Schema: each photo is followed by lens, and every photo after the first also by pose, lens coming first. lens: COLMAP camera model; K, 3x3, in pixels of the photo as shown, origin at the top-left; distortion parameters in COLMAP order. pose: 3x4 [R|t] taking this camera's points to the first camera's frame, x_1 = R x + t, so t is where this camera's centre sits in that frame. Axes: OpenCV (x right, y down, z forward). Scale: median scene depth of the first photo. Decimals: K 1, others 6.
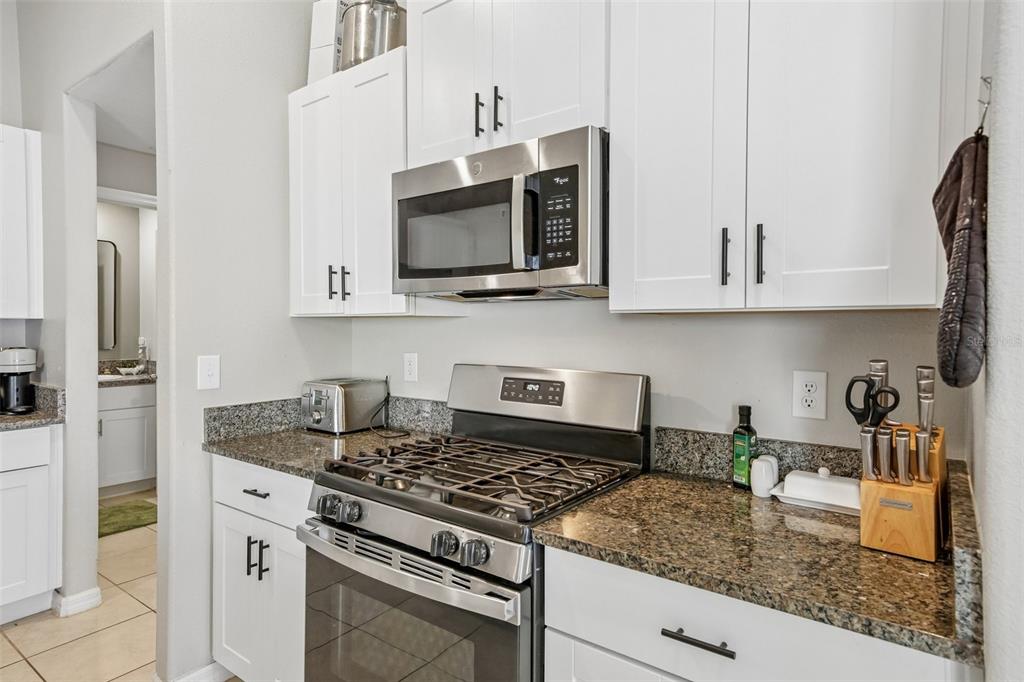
lens RADIAL K [[579.6, 0, 515.0], [0, 579.6, 329.7], [0, 0, 1]] dist [-0.003902, 0.029667]
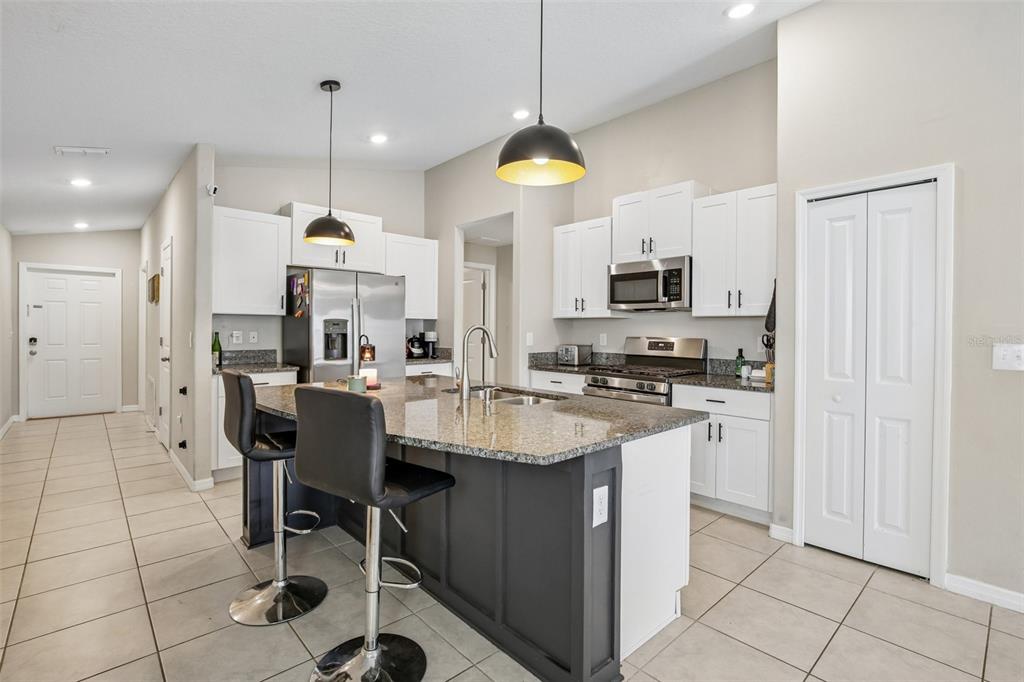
lens RADIAL K [[478.7, 0, 516.0], [0, 478.7, 328.3], [0, 0, 1]] dist [-0.023540, 0.001175]
pose [[0.983332, 0.006632, -0.181696, -0.226666], [-0.007978, 0.999946, -0.006679, 0.044544], [0.181642, 0.008017, 0.983332, -1.273612]]
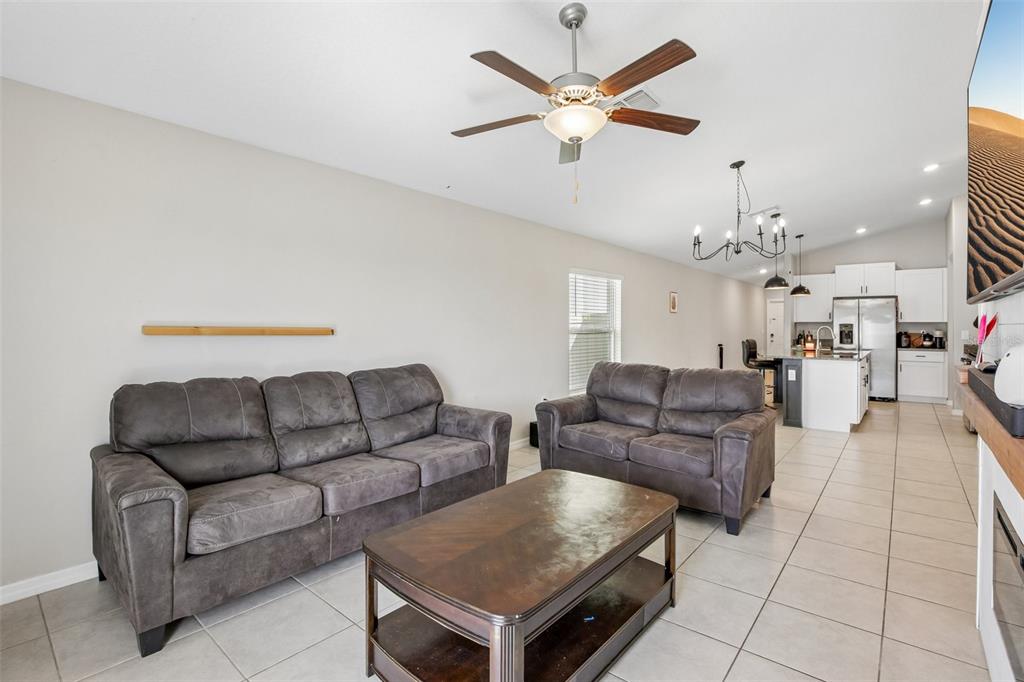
lens RADIAL K [[478.7, 0, 516.0], [0, 478.7, 328.3], [0, 0, 1]] dist [-0.023540, 0.001175]
pose [[-0.043449, 0.001340, -0.999055, 3.123156], [-0.009678, 0.999952, 0.001762, 0.058810], [0.999009, 0.009746, -0.043434, -2.130255]]
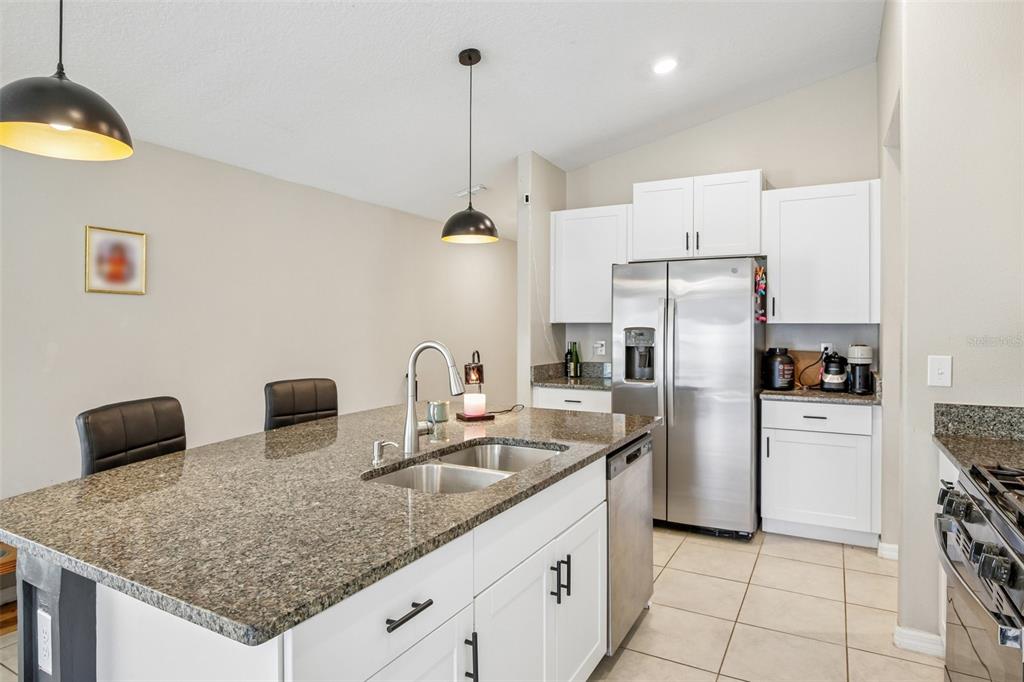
lens RADIAL K [[579.6, 0, 515.0], [0, 579.6, 329.7], [0, 0, 1]] dist [-0.003902, 0.029667]
pose [[0.139633, 0.003604, -0.990197, 0.516365], [-0.009251, 0.999954, 0.002335, 0.000073], [0.990160, 0.008834, 0.139660, 0.054295]]
